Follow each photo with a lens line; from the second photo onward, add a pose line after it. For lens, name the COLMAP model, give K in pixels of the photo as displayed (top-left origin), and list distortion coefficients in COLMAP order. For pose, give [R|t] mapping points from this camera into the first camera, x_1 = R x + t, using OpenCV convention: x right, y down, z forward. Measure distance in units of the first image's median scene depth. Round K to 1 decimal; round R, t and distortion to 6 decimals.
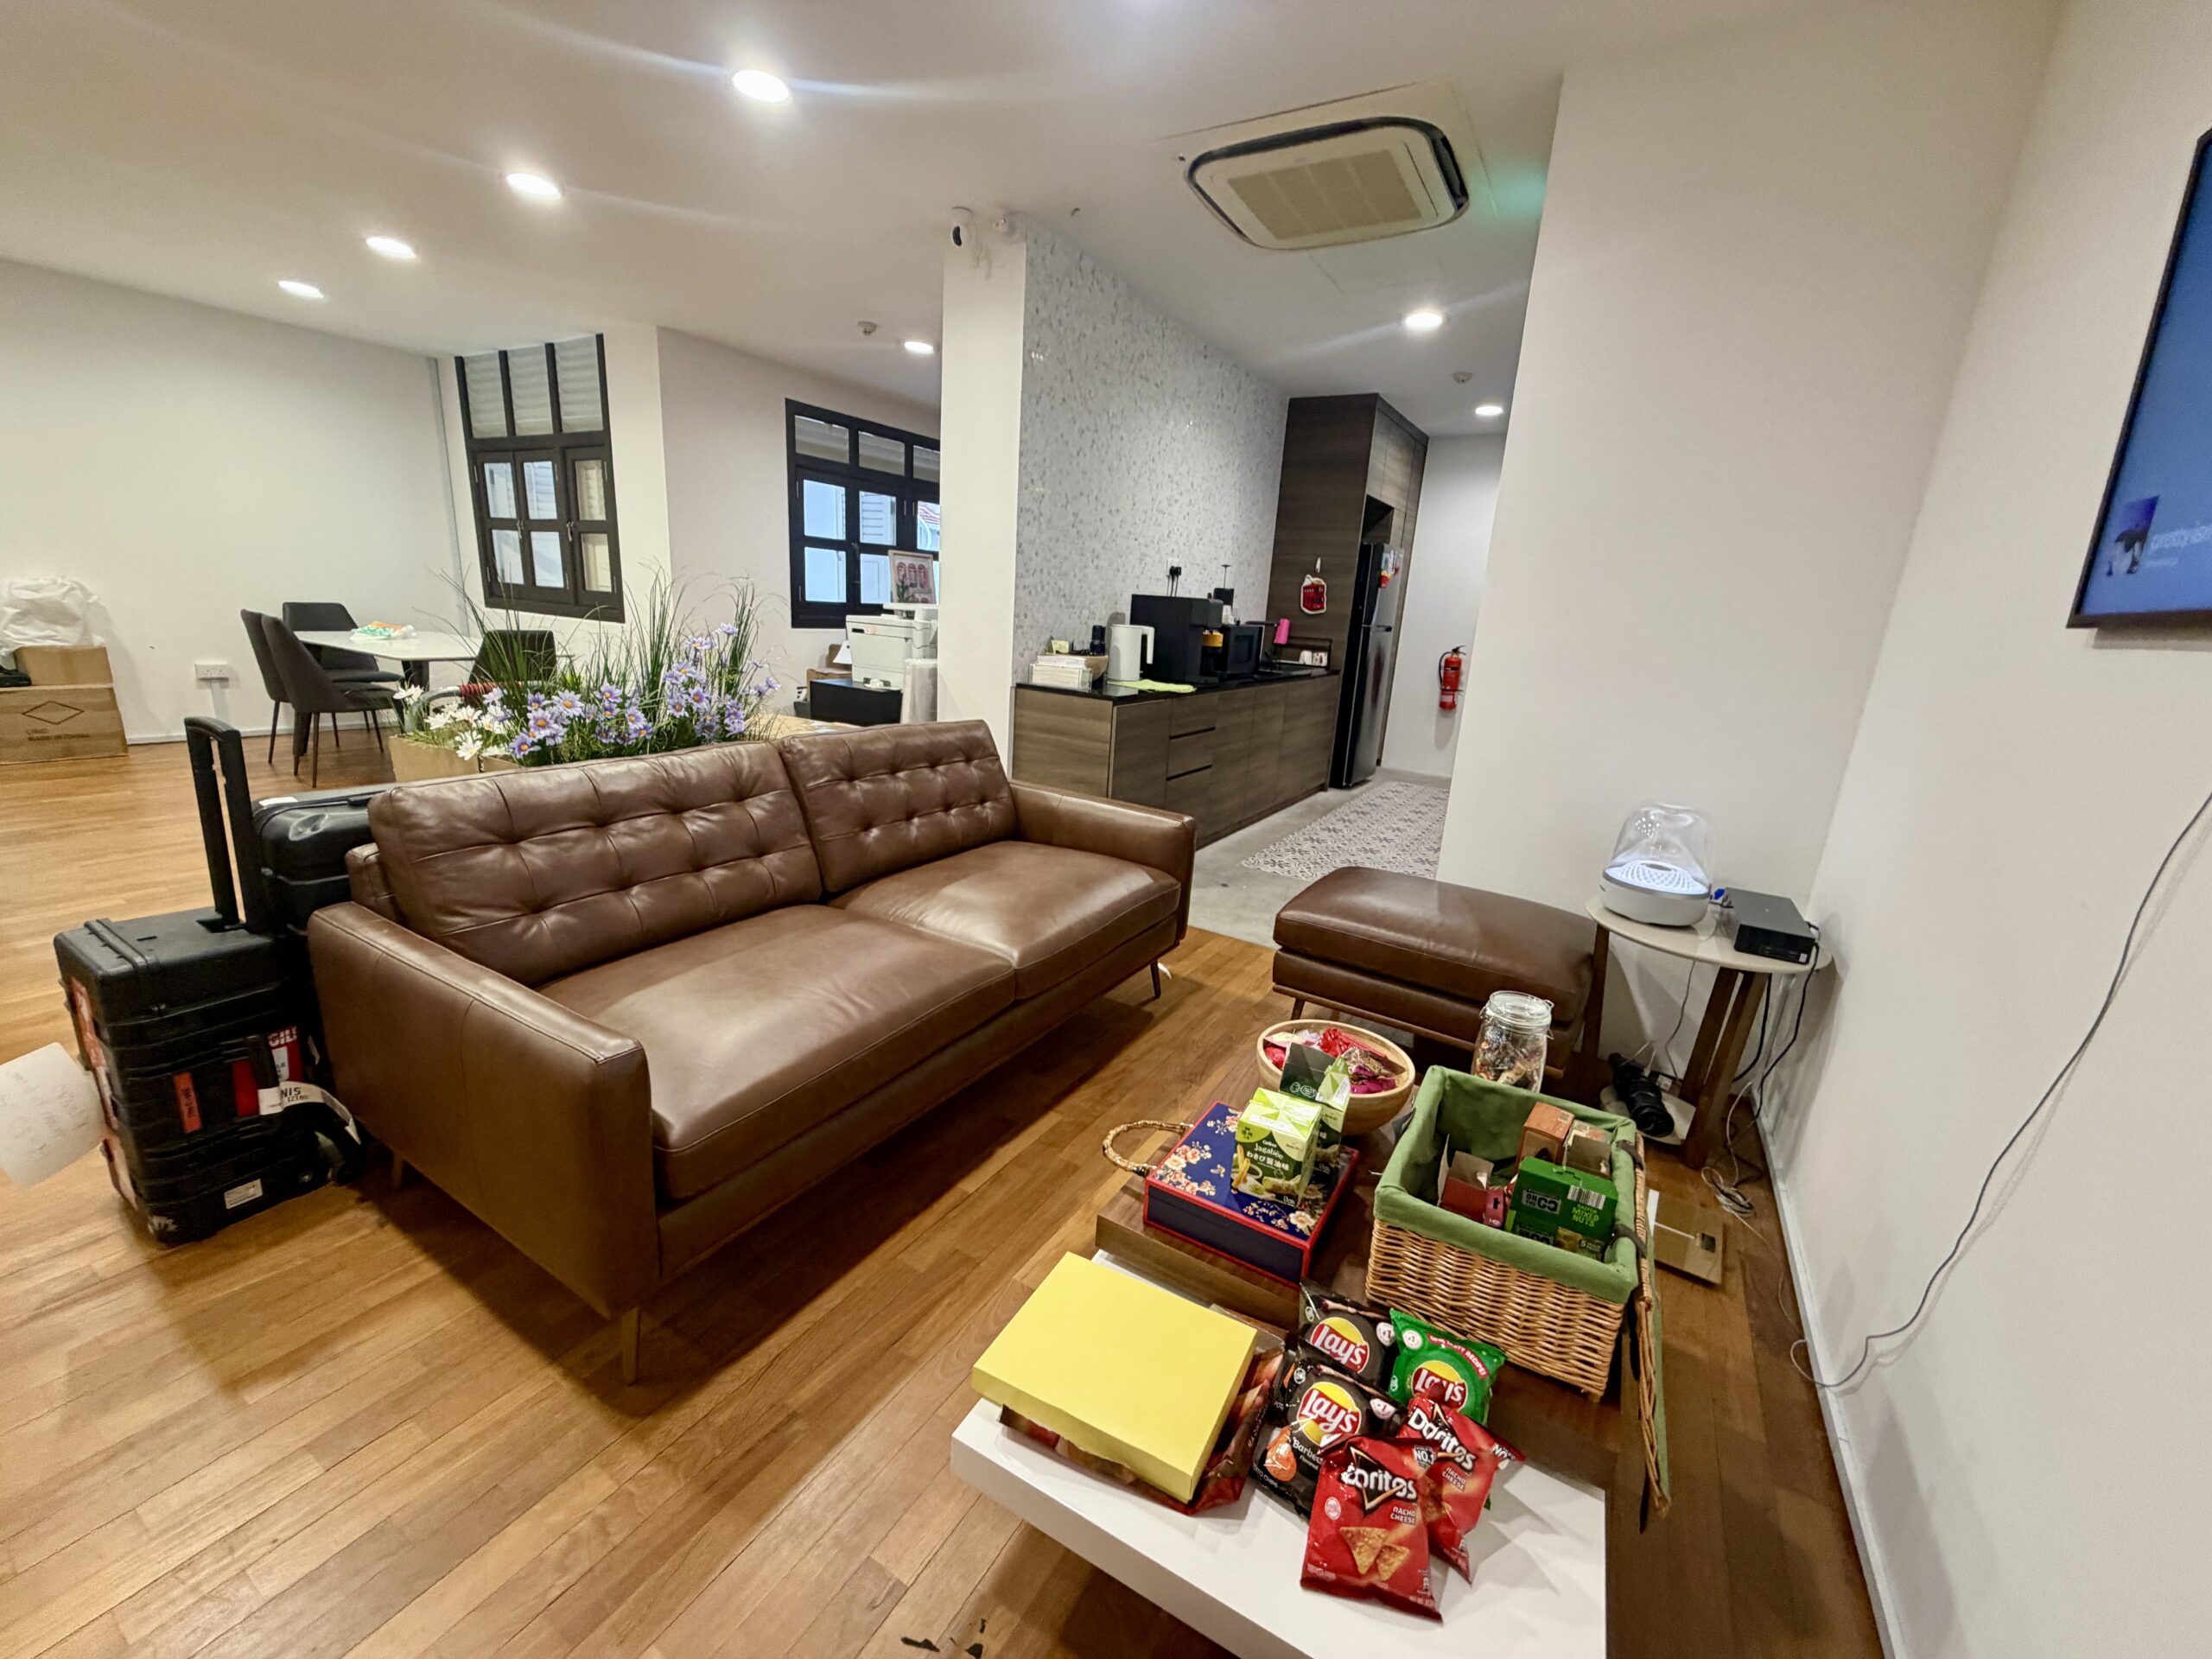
lens RADIAL K [[878.8, 0, 1106.0], [0, 878.8, 829.5], [0, 0, 1]] dist [-0.001009, -0.000143]
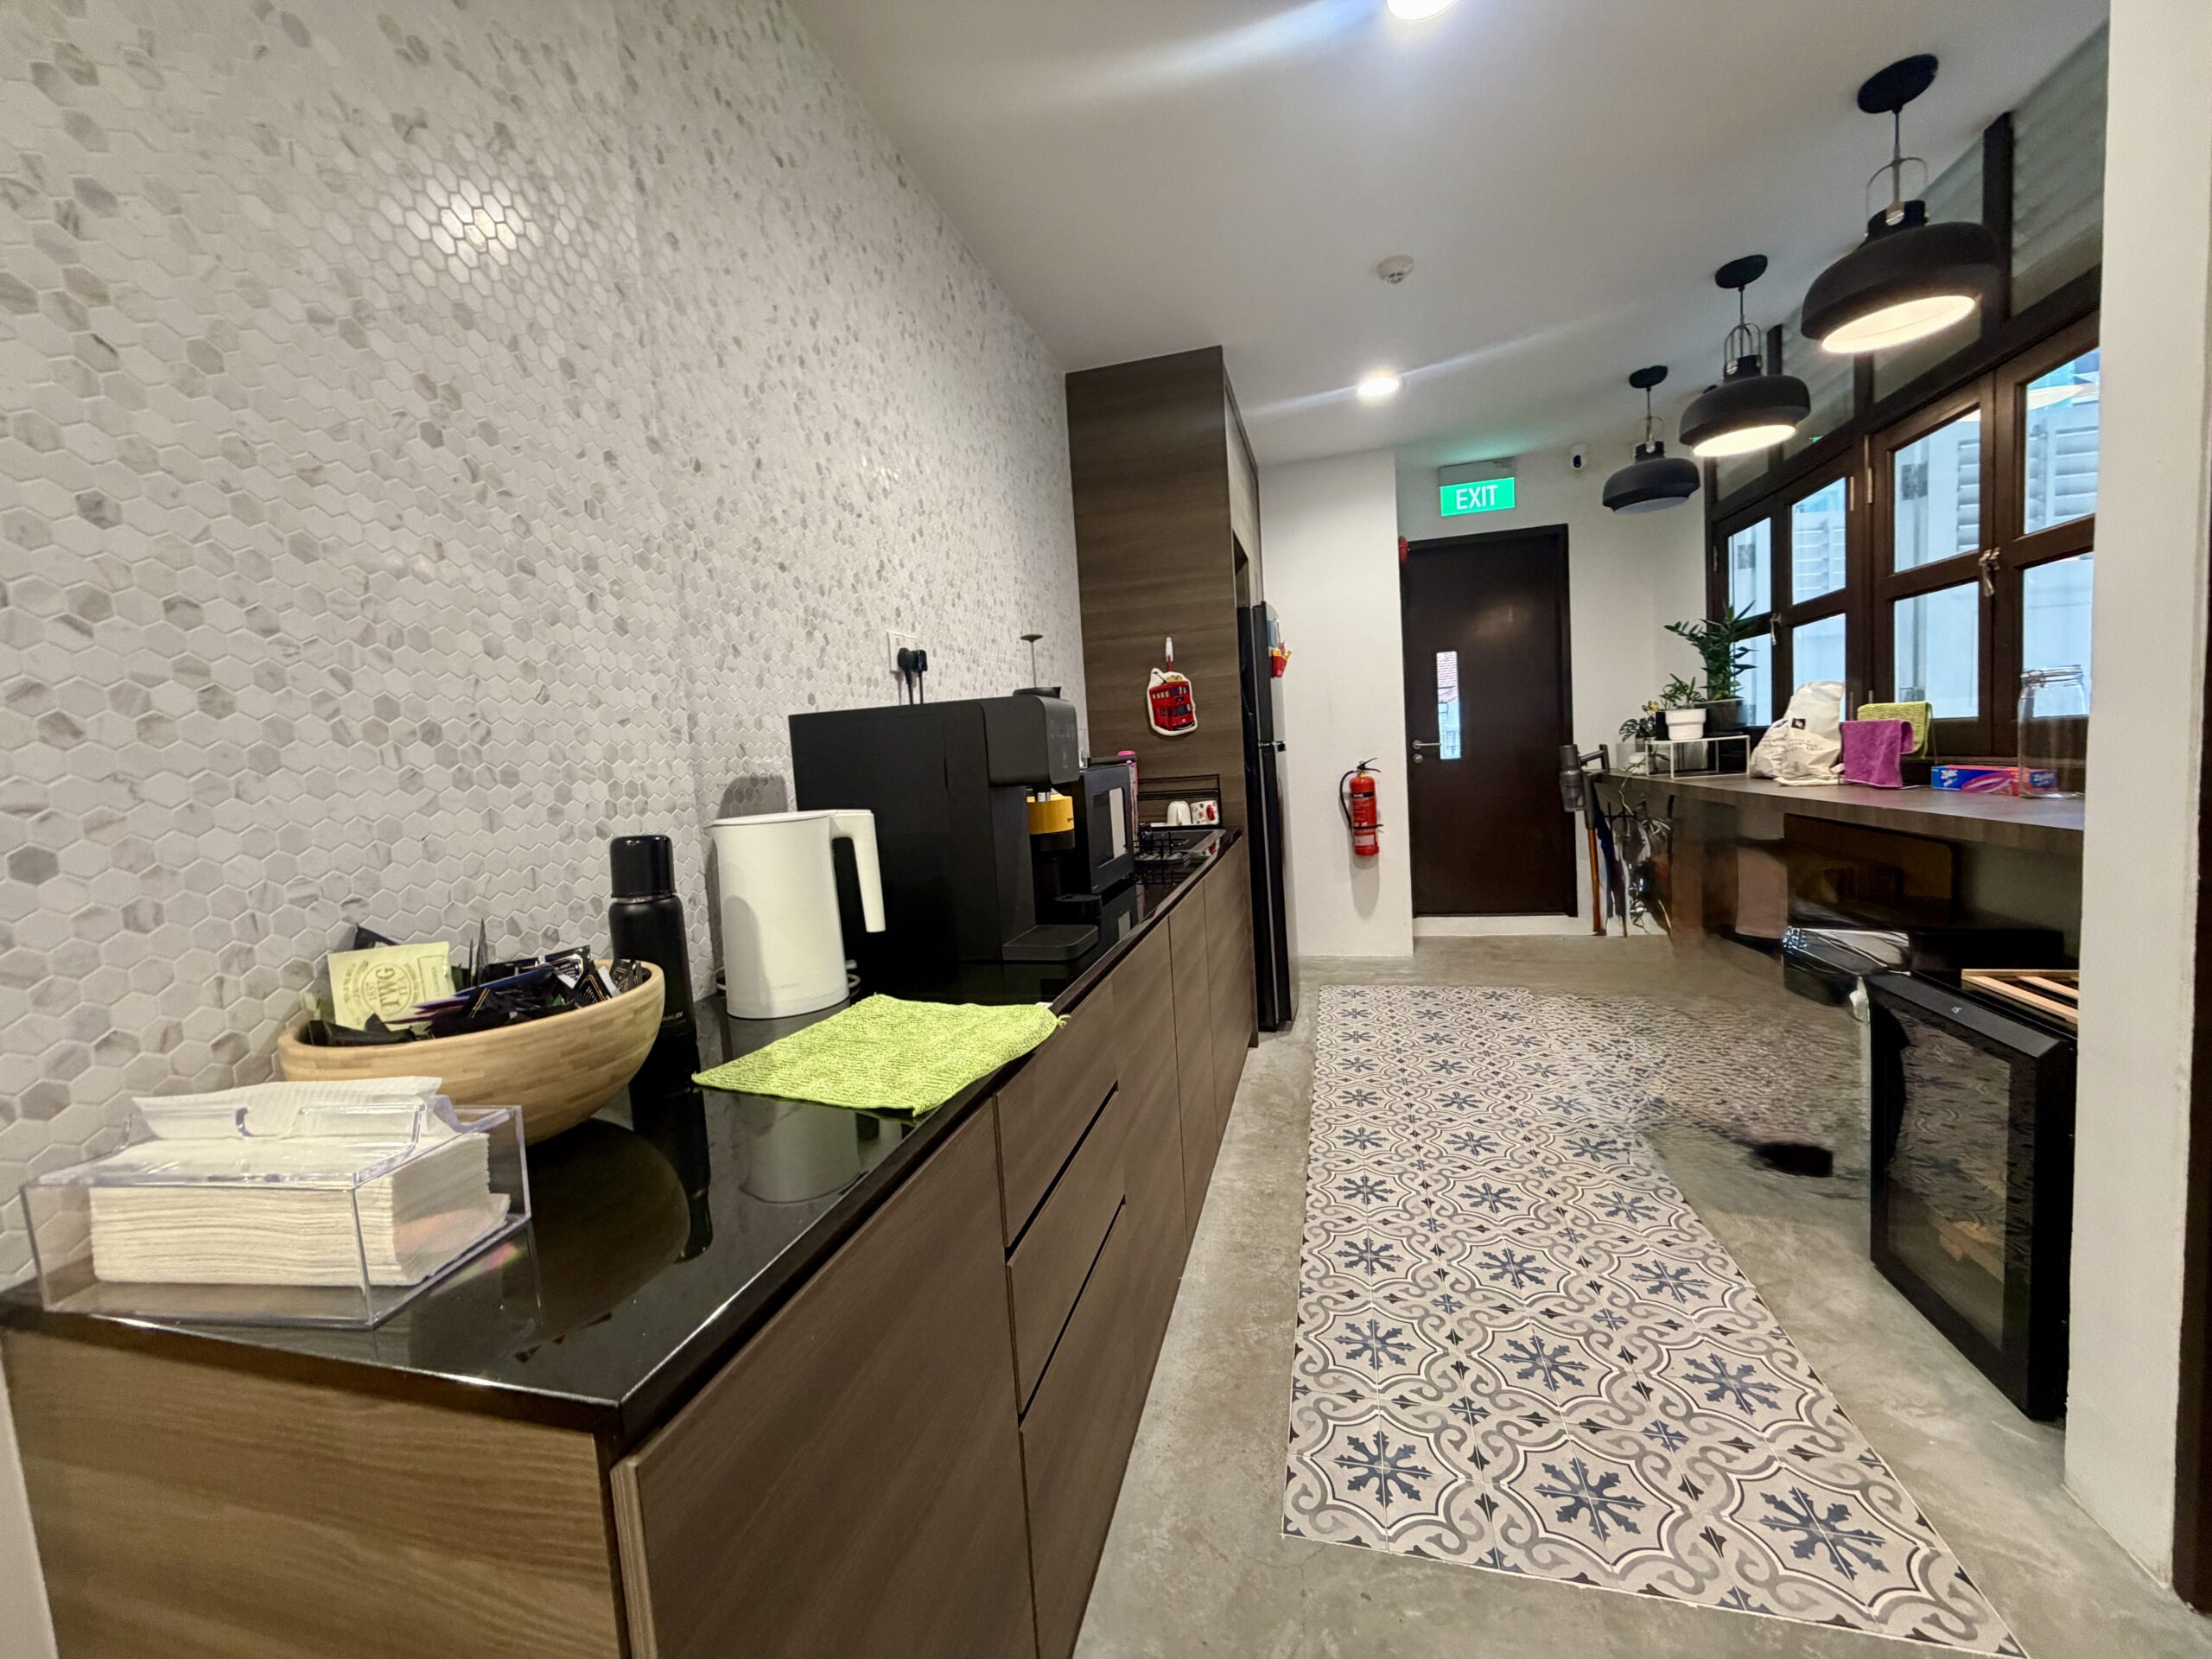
lens RADIAL K [[878.8, 0, 1106.0], [0, 878.8, 829.5], [0, 0, 1]] dist [-0.001009, -0.000143]
pose [[0.949896, -0.148586, 0.274992, 0.043179], [0.193110, 0.970772, -0.142515, -0.151448], [-0.245778, 0.188478, 0.950825, 0.640382]]
